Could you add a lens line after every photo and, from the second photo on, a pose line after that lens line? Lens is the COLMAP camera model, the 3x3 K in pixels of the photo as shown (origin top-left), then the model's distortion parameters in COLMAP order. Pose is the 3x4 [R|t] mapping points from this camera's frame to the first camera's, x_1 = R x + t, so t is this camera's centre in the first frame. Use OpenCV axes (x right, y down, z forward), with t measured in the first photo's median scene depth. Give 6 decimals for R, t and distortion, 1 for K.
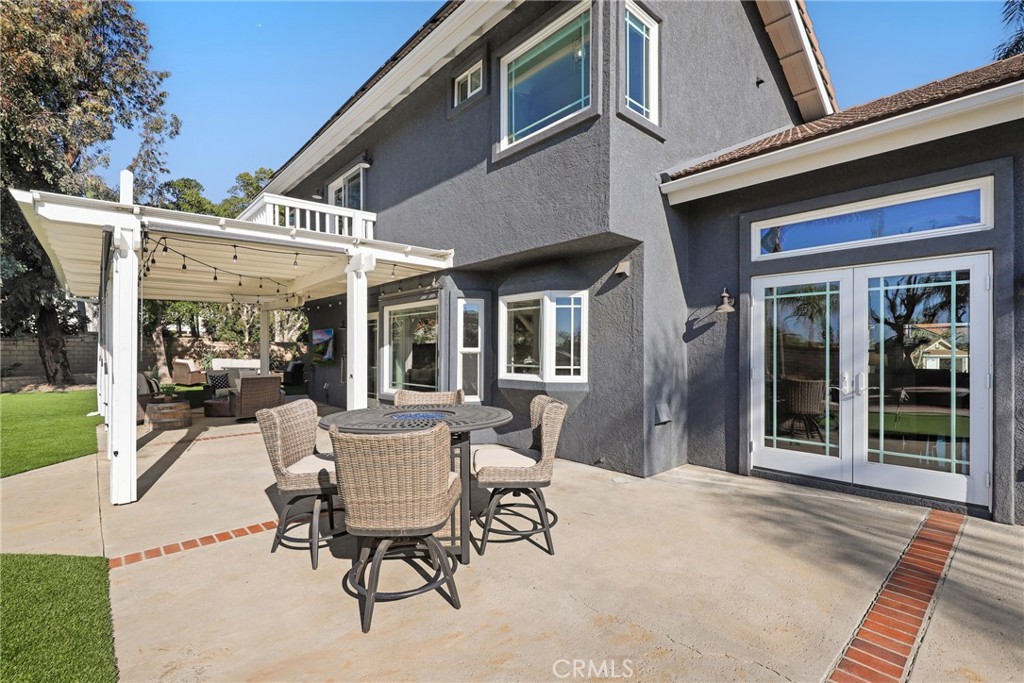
lens RADIAL K [[462.8, 0, 515.8], [0, 462.8, 349.2], [0, 0, 1]] dist [0.000063, -0.000070]
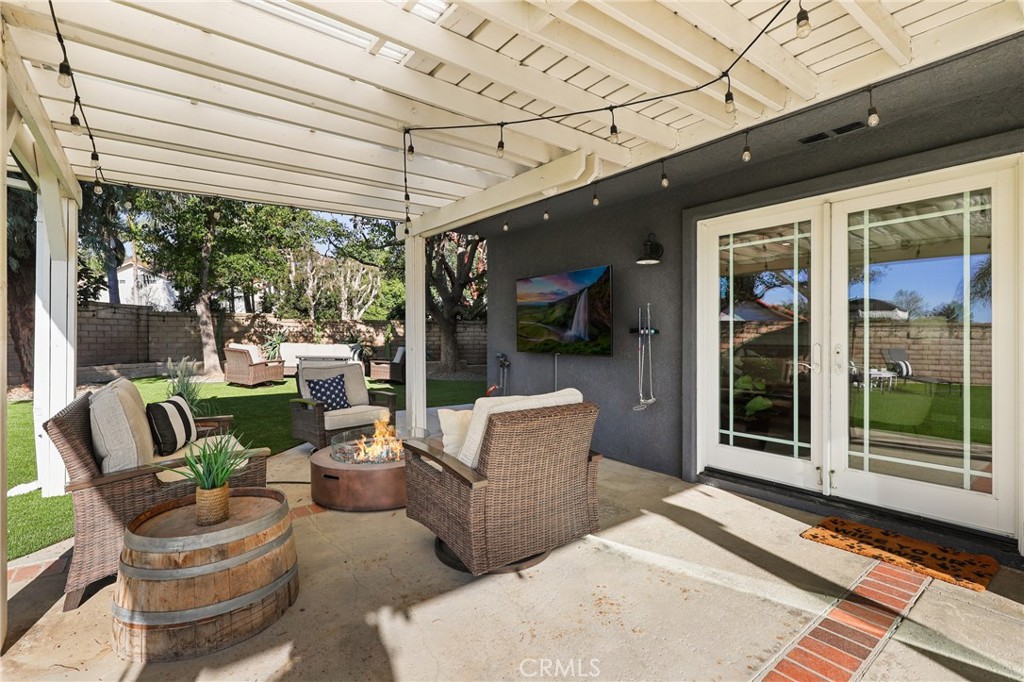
lens RADIAL K [[462.8, 0, 508.1], [0, 462.8, 335.2], [0, 0, 1]] dist [0.000063, -0.000070]
pose [[0.996135, -0.005102, -0.087691, -0.293308], [0.005150, 0.999987, 0.000322, 0.011527], [0.087688, -0.000772, 0.996148, 0.393709]]
